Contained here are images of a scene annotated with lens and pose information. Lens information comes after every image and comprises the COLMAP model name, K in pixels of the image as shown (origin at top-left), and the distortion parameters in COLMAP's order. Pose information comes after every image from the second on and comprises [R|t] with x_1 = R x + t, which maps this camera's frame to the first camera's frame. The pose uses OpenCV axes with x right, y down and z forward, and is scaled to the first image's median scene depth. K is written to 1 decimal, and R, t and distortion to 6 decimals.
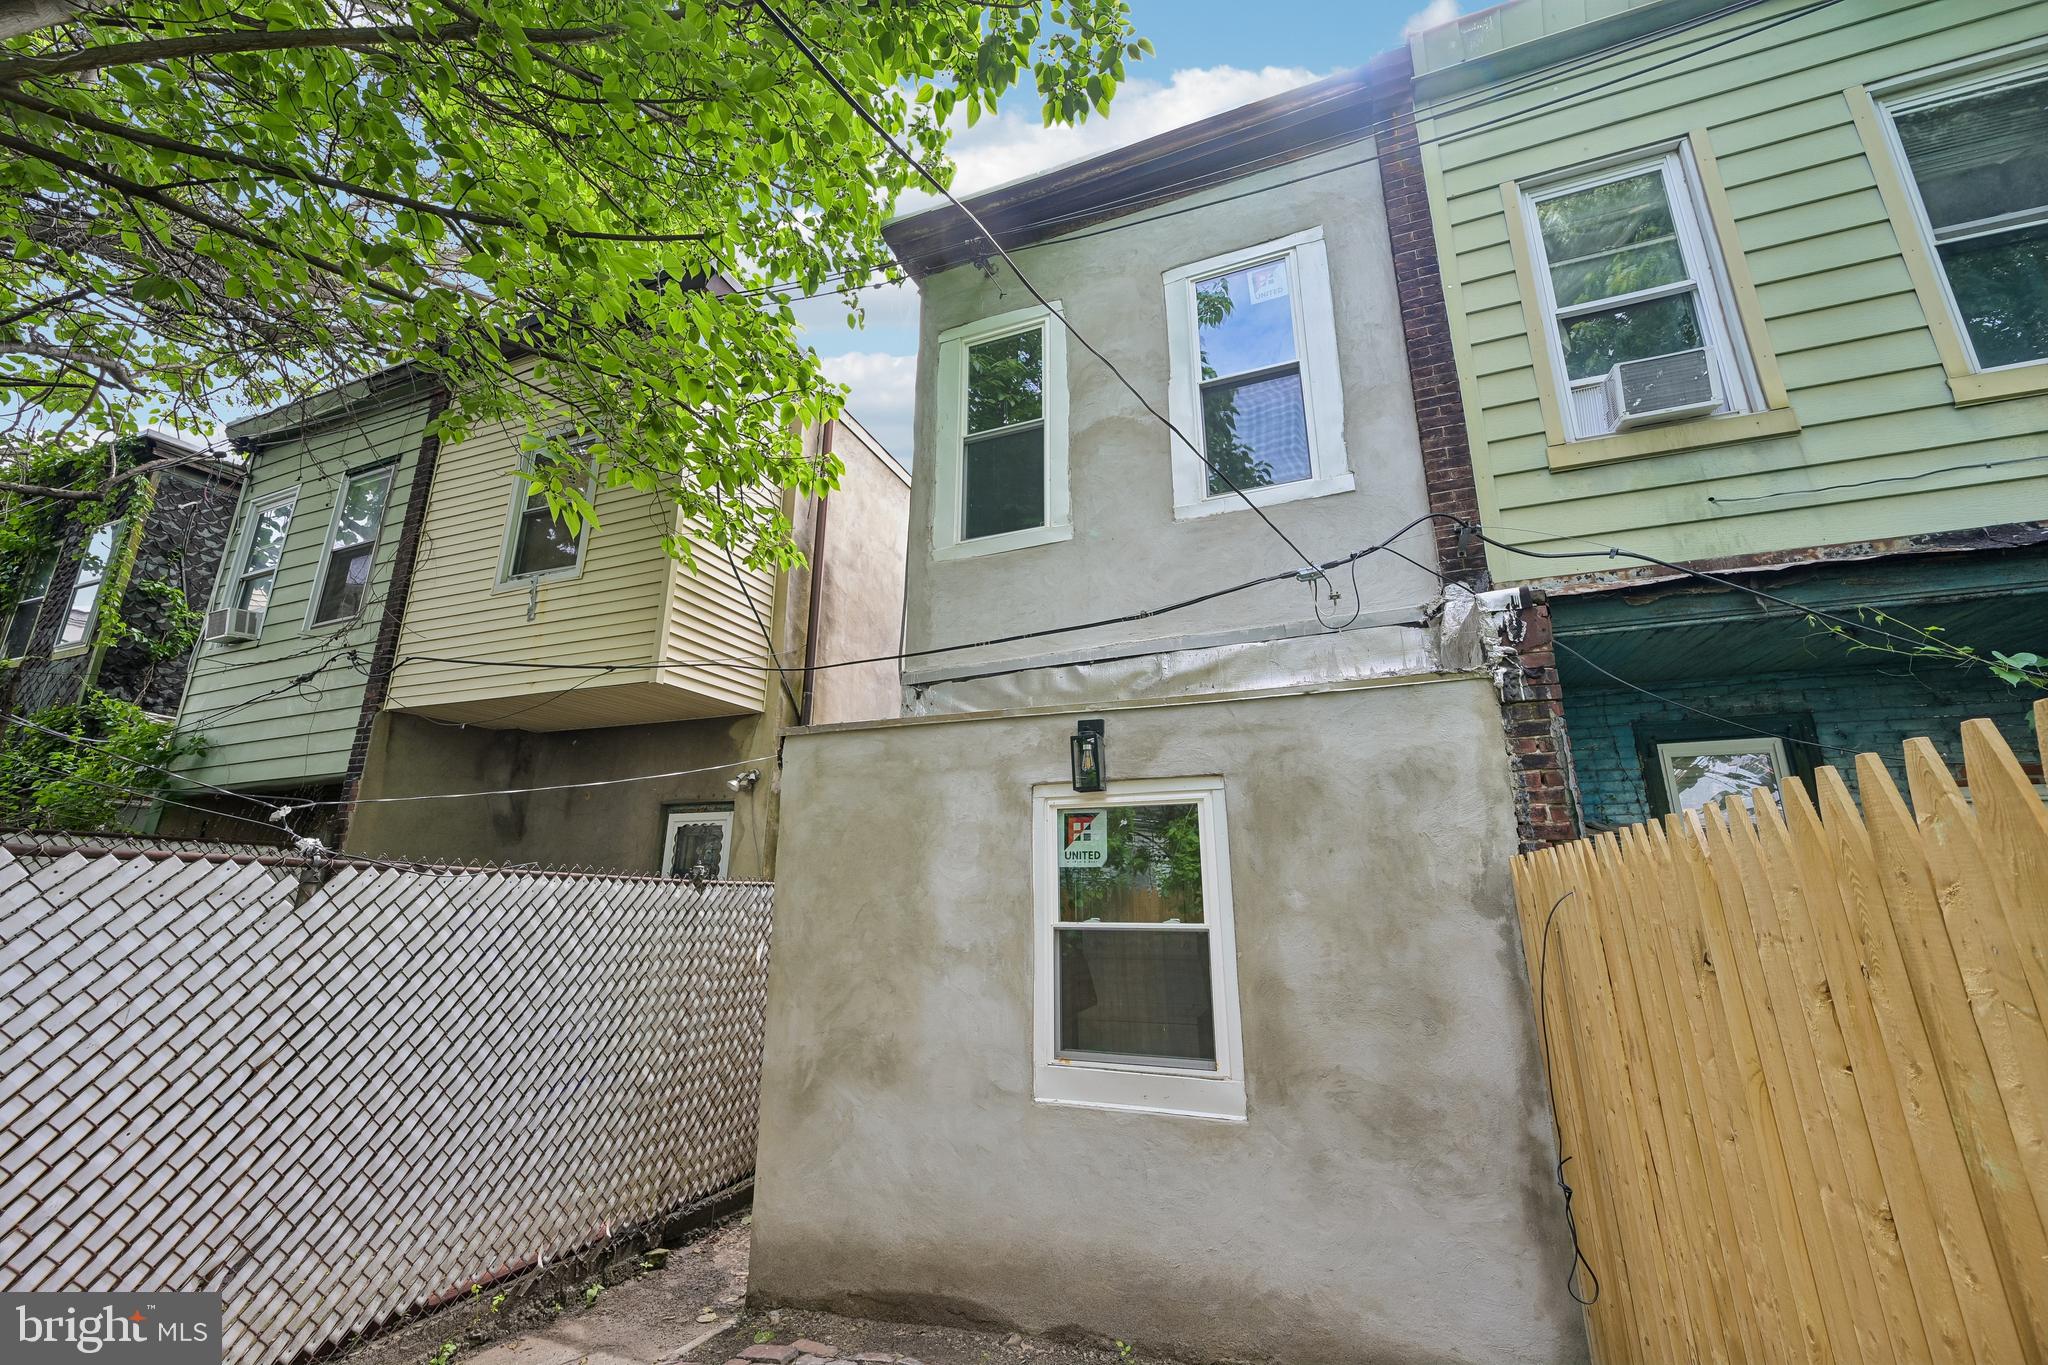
lens RADIAL K [[794.0, 0, 1025.6], [0, 794.0, 682.5], [0, 0, 1]] dist [0.000682, 0.000010]
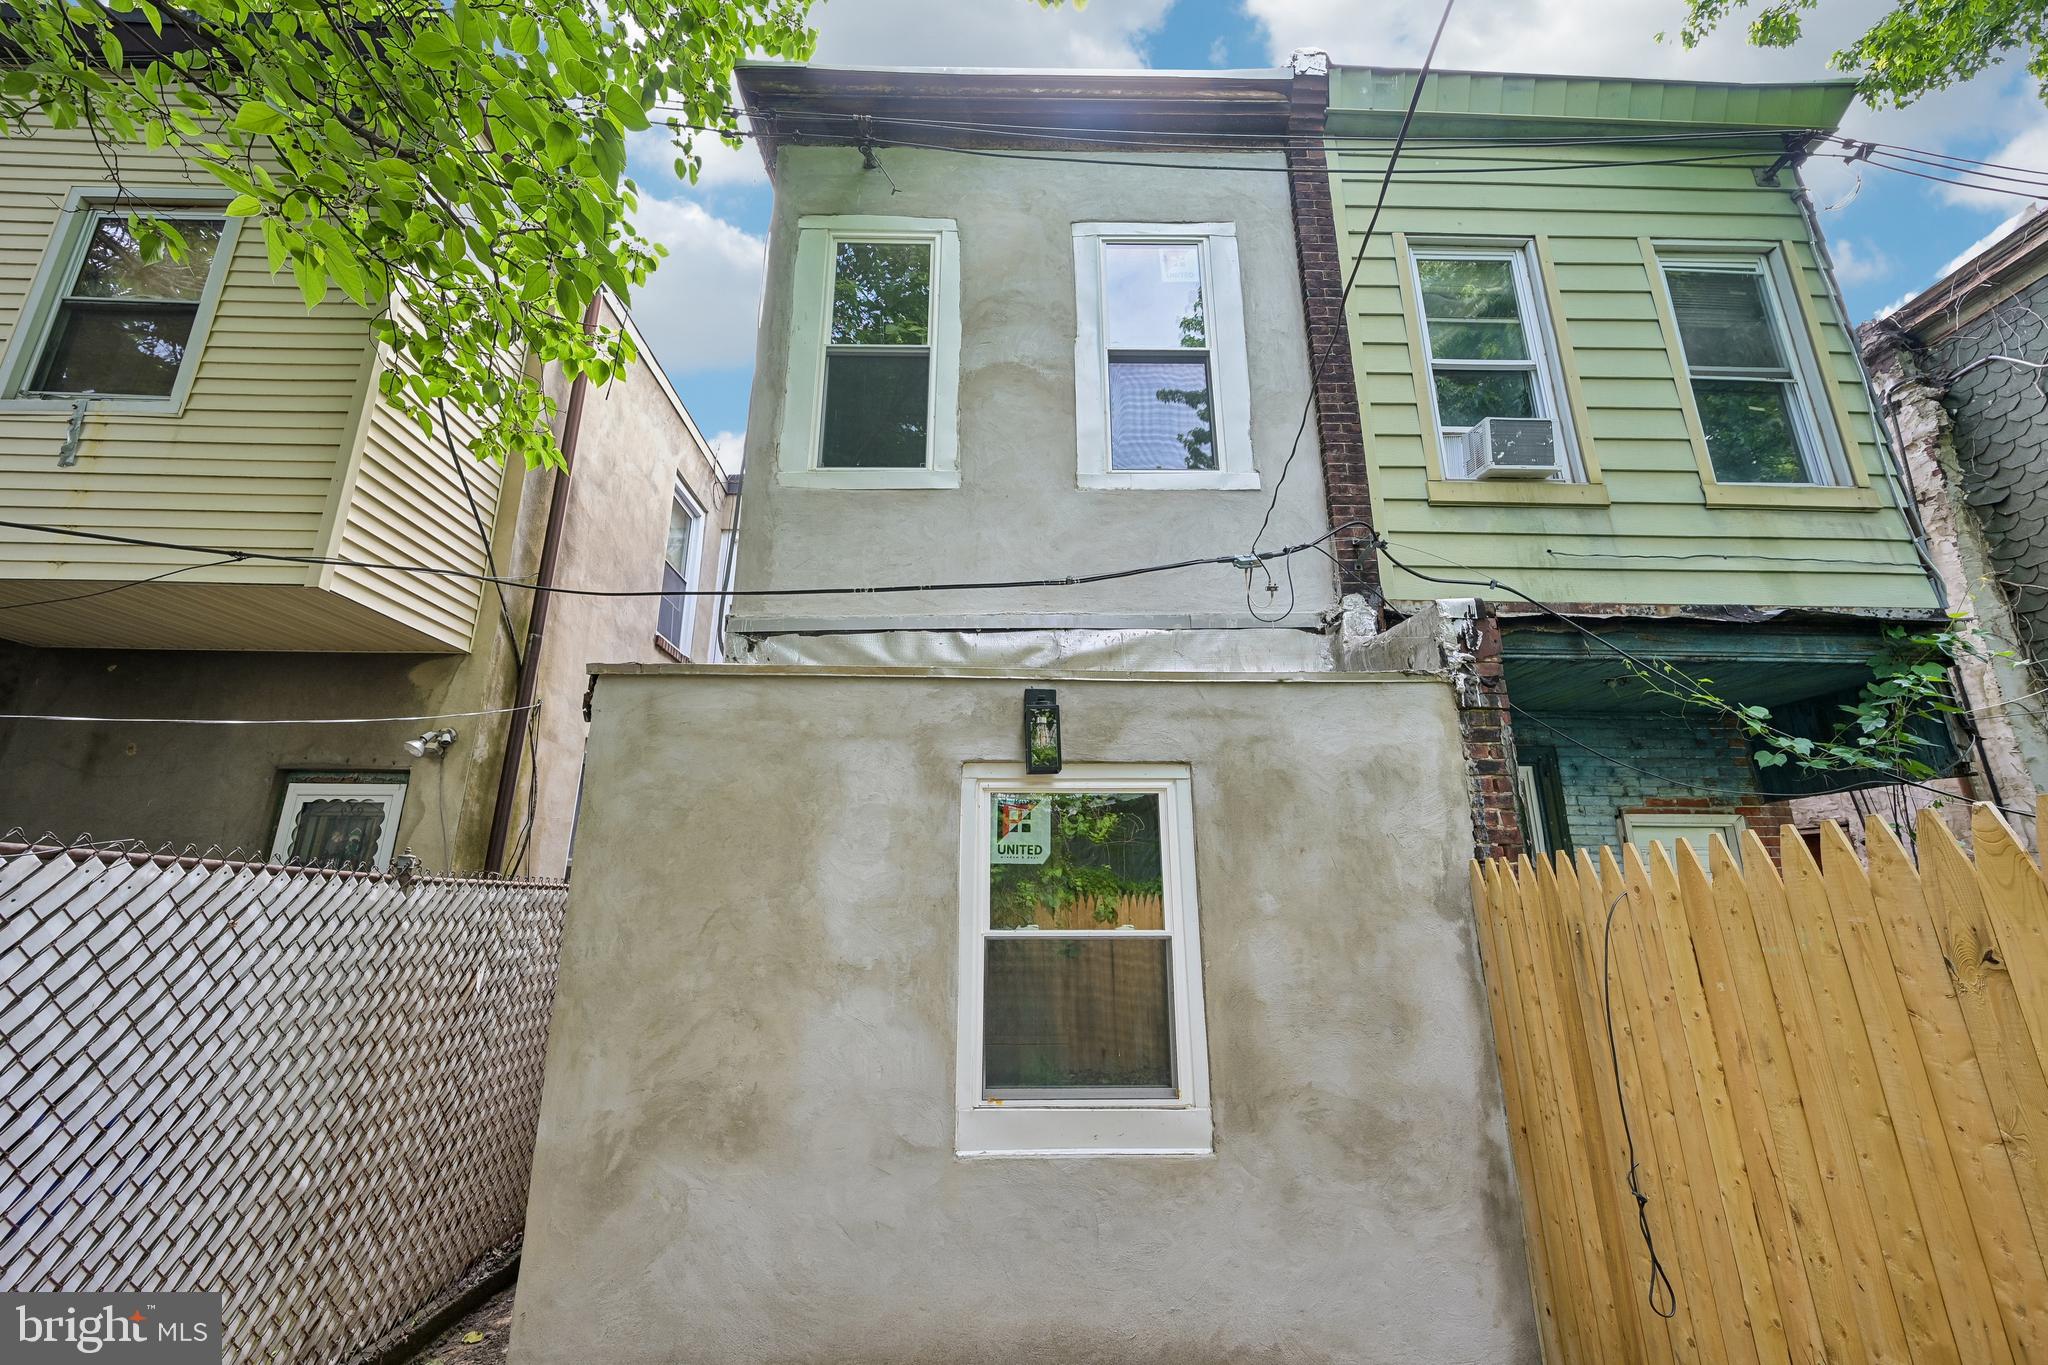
lens RADIAL K [[809.3, 0, 1021.0], [0, 809.3, 681.9], [0, 0, 1]] dist [0.000375, 0.000393]
pose [[0.923892, 0.102151, 0.368767, -0.247979], [-0.099601, 0.994688, -0.026000, 0.061973], [-0.369464, -0.012709, 0.929158, 0.204423]]
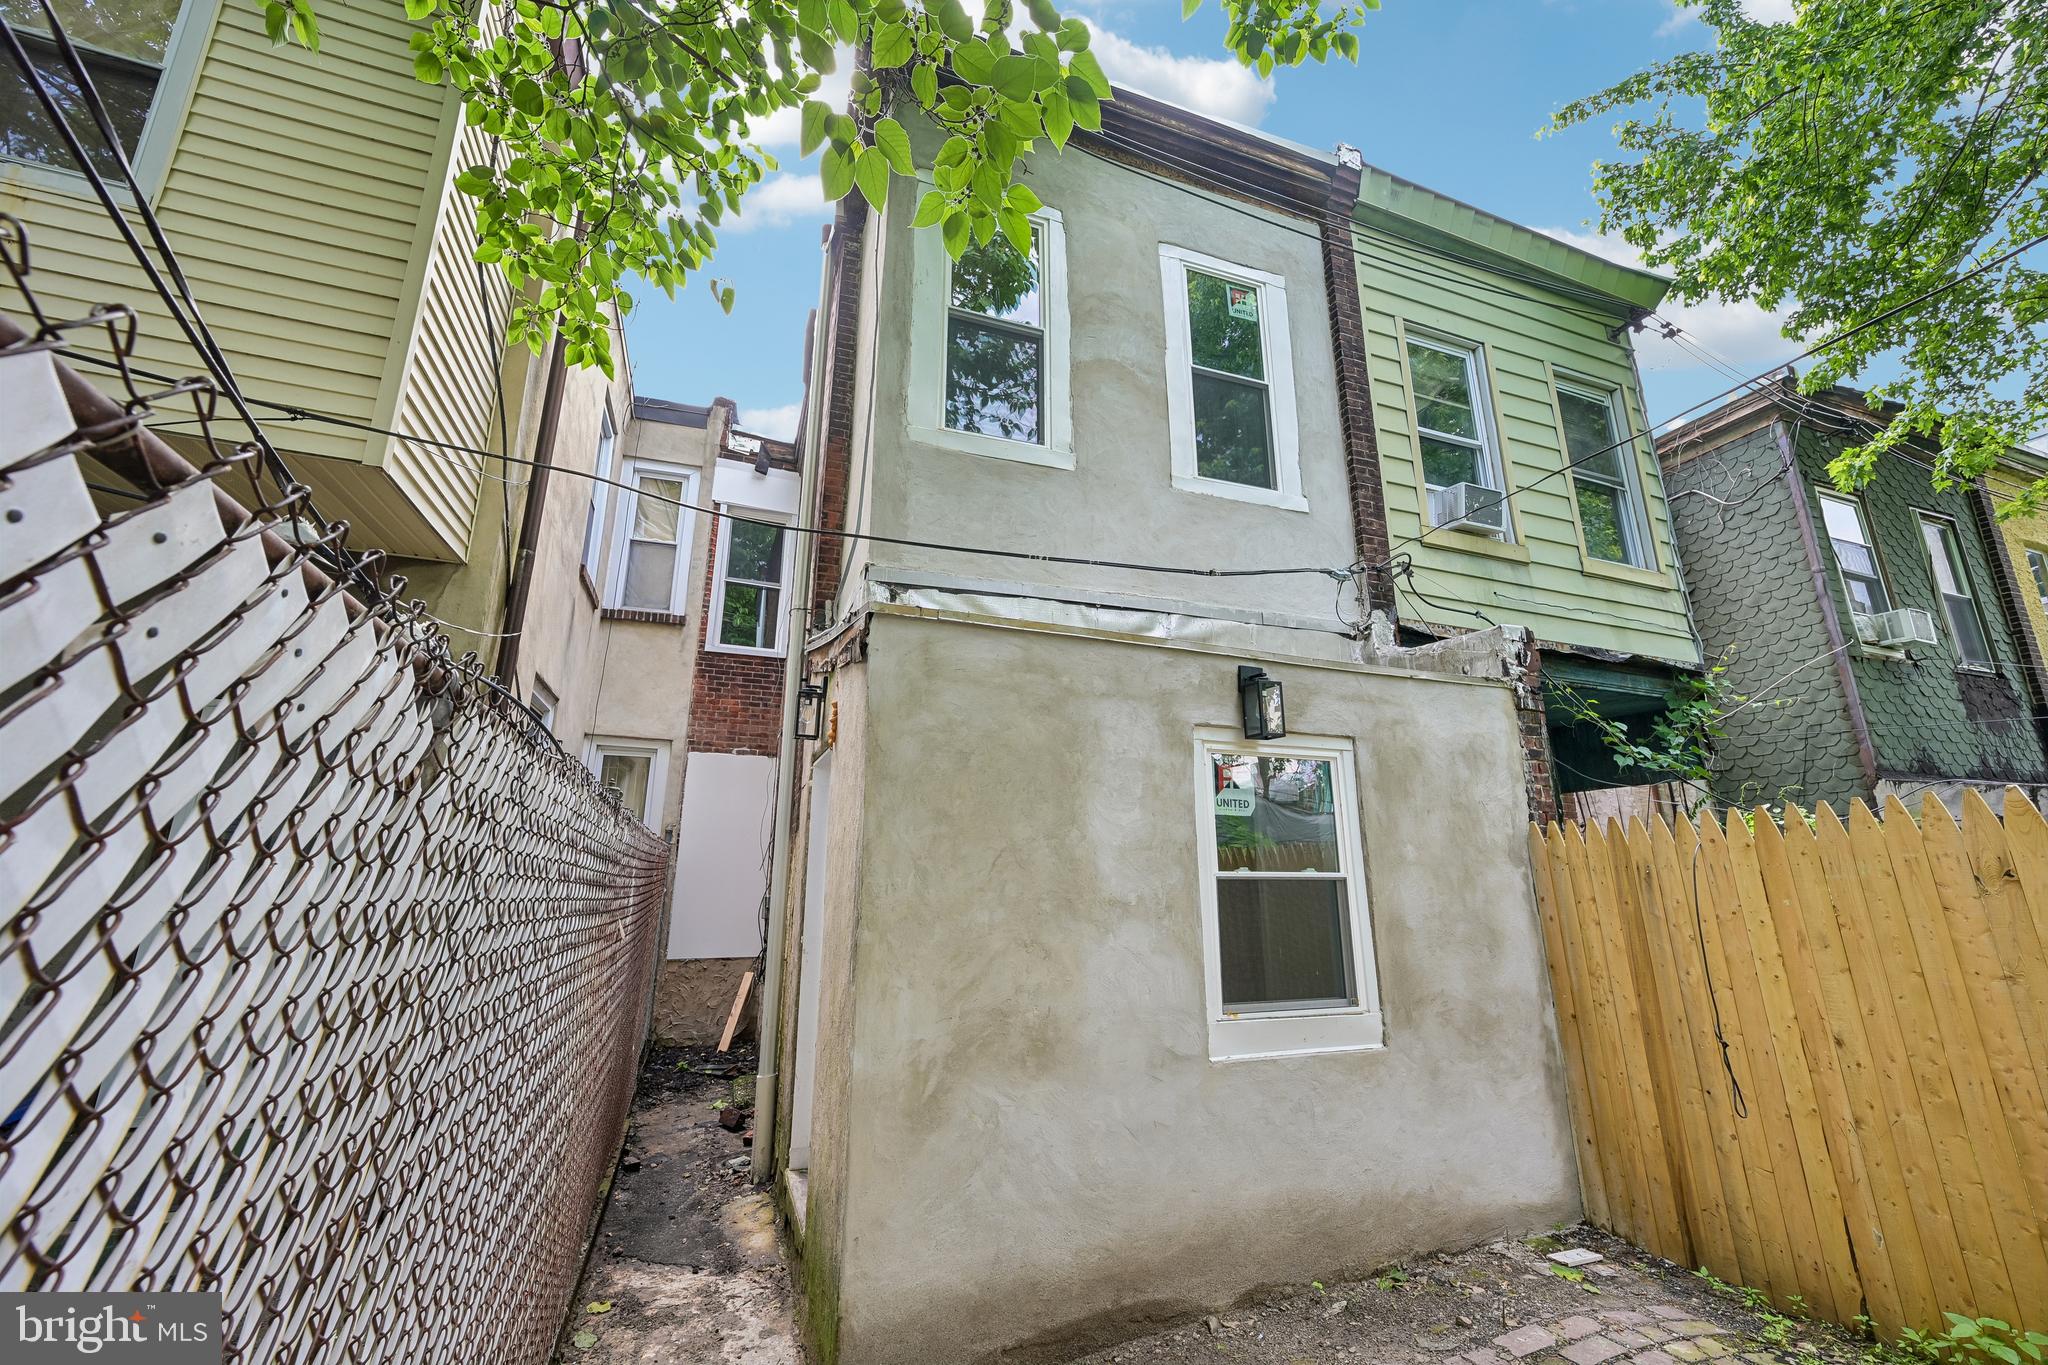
lens RADIAL K [[796.5, 0, 1017.6], [0, 796.5, 681.2], [0, 0, 1]] dist [0.000728, 0.000175]
pose [[0.755576, 0.162481, 0.634590, -0.734358], [-0.175738, 0.983516, -0.042578, 0.152389], [-0.631048, -0.079351, 0.771675, 0.412310]]
